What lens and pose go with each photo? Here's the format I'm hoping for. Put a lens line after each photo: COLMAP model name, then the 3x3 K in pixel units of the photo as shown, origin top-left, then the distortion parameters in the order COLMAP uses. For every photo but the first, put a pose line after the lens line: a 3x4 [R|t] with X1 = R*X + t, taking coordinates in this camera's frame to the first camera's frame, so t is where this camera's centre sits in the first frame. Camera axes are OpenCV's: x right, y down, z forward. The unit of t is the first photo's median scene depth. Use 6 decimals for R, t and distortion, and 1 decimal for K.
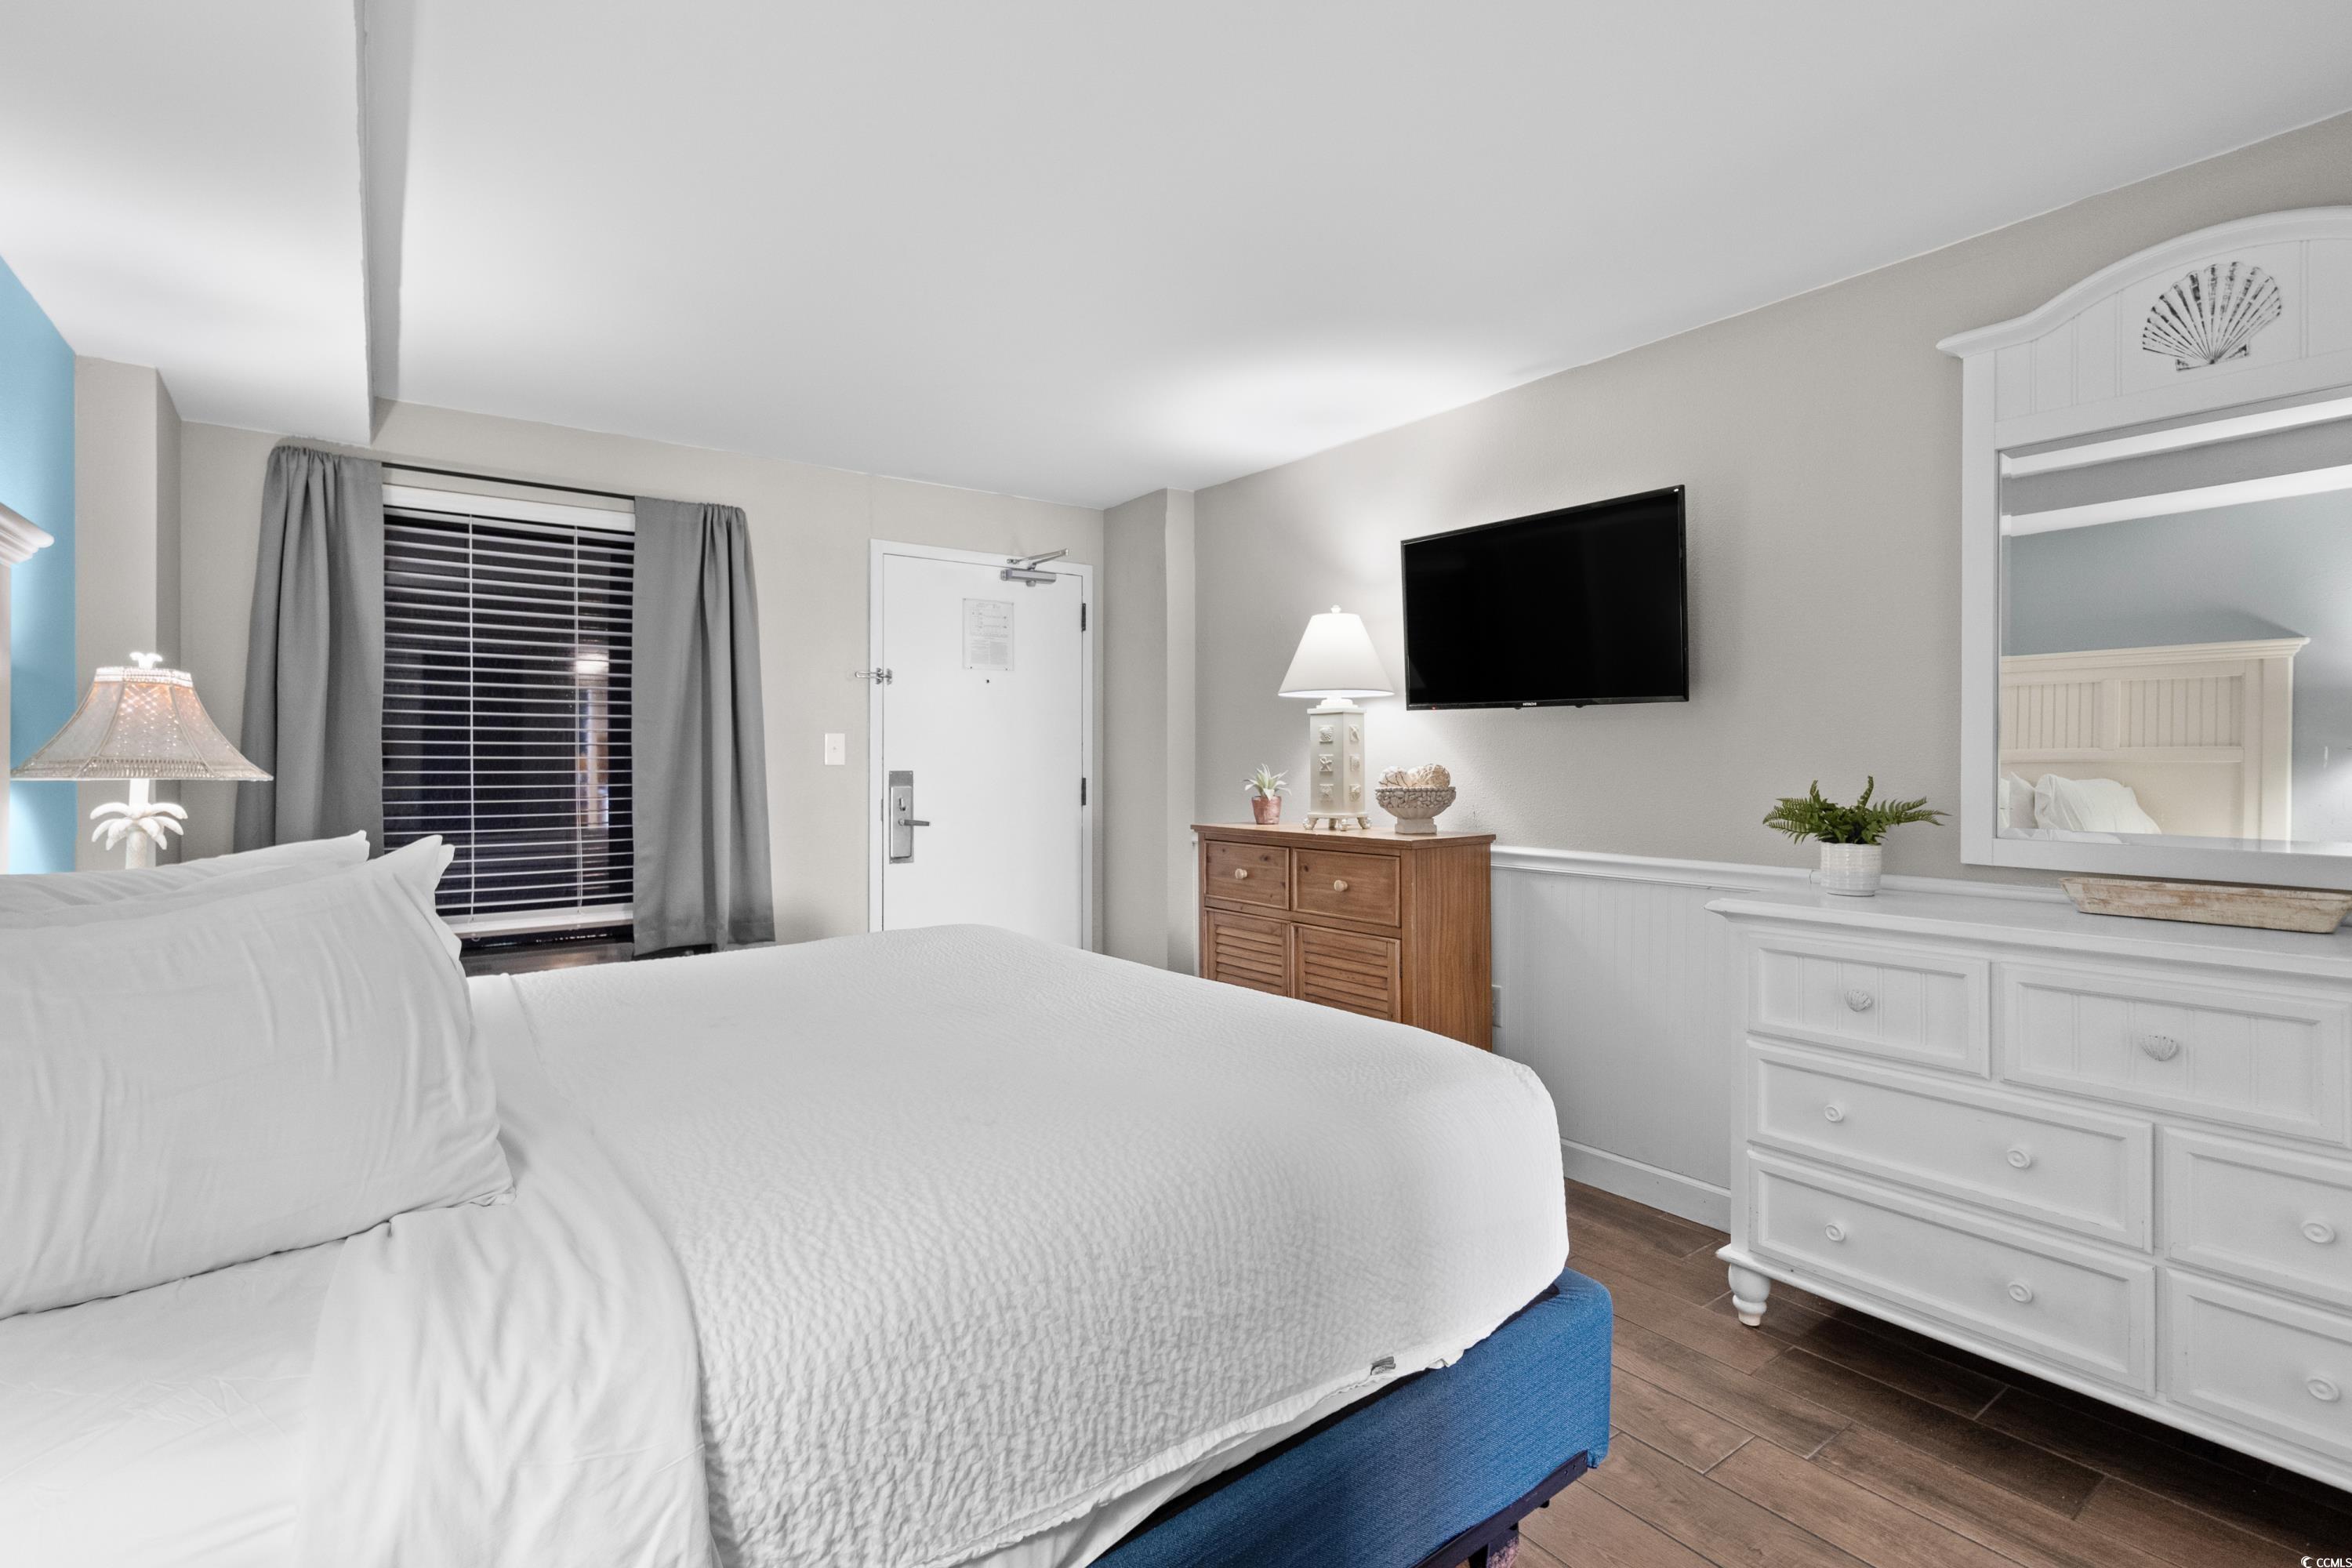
lens RADIAL K [[1072.0, 0, 1174.3], [0, 1072.0, 777.3], [0, 0, 1]] dist [-0.003777, 0.000442]
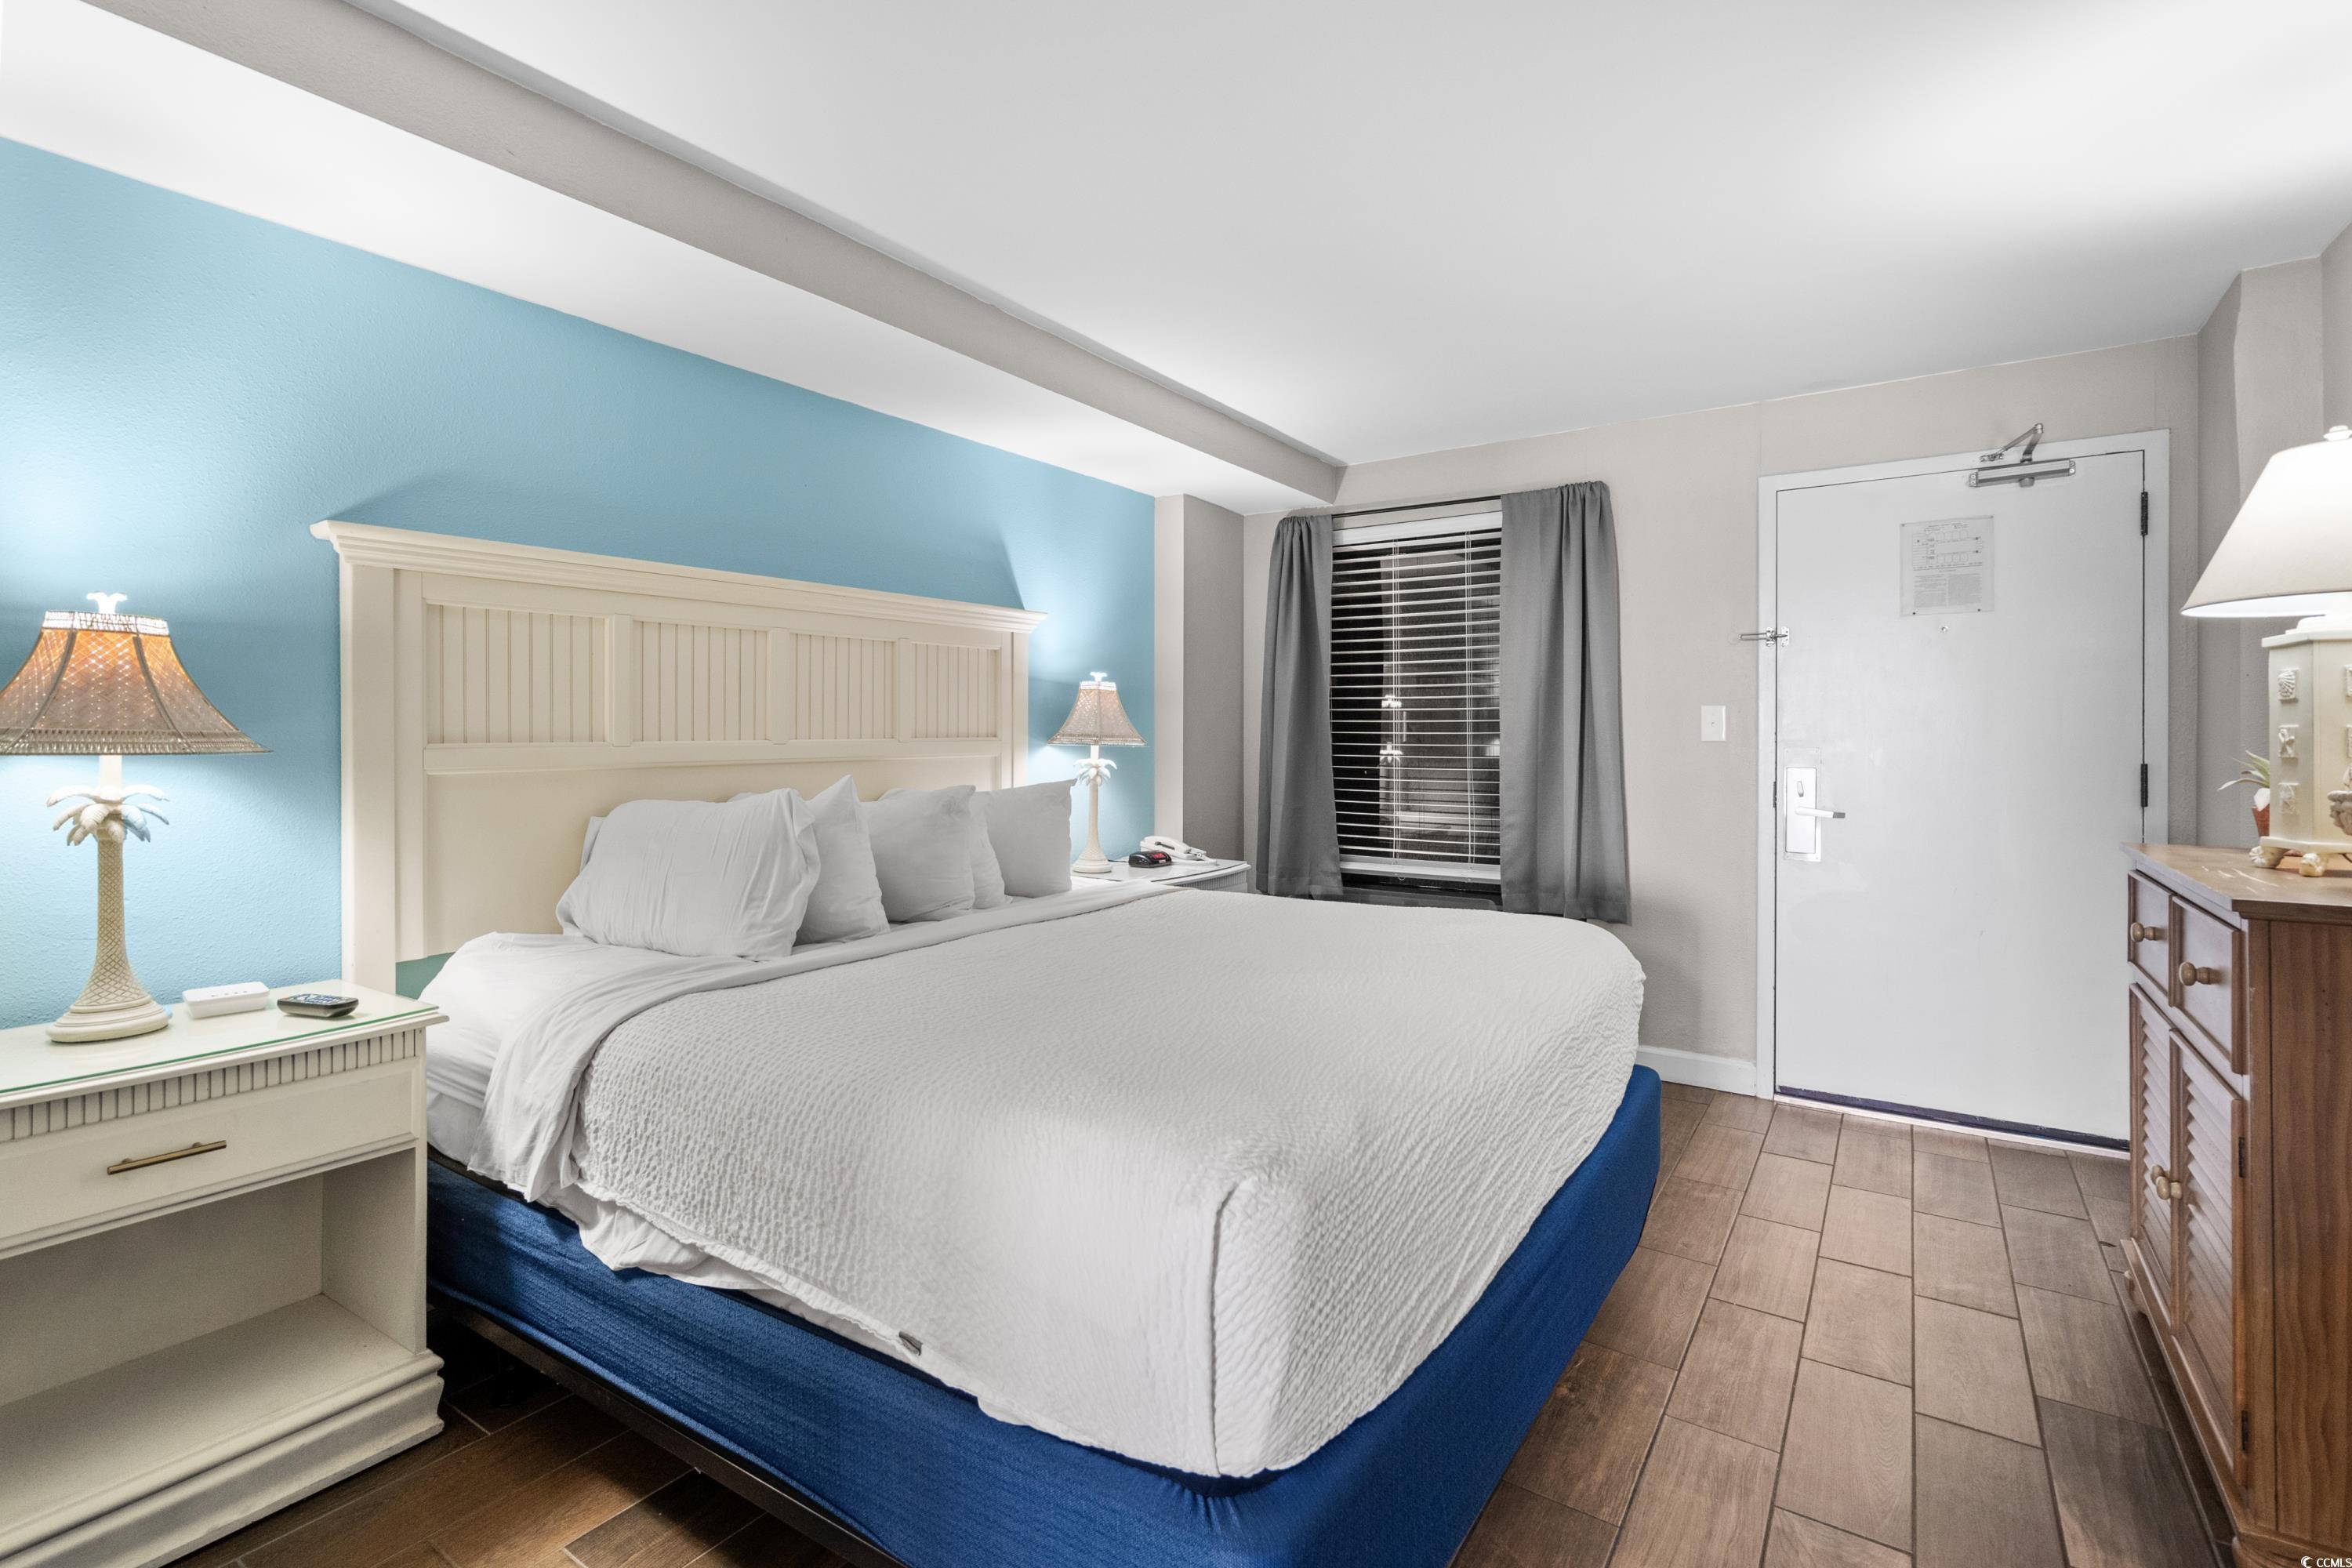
lens RADIAL K [[1081.9, 0, 1179.9], [0, 1081.9, 748.1], [0, 0, 1]] dist [-0.004068, 0.000975]
pose [[0.341176, 0.011431, -0.939930, 1.158600], [-0.016945, 0.999838, 0.006009, -0.010661], [0.939847, 0.013877, 0.341315, 0.845481]]
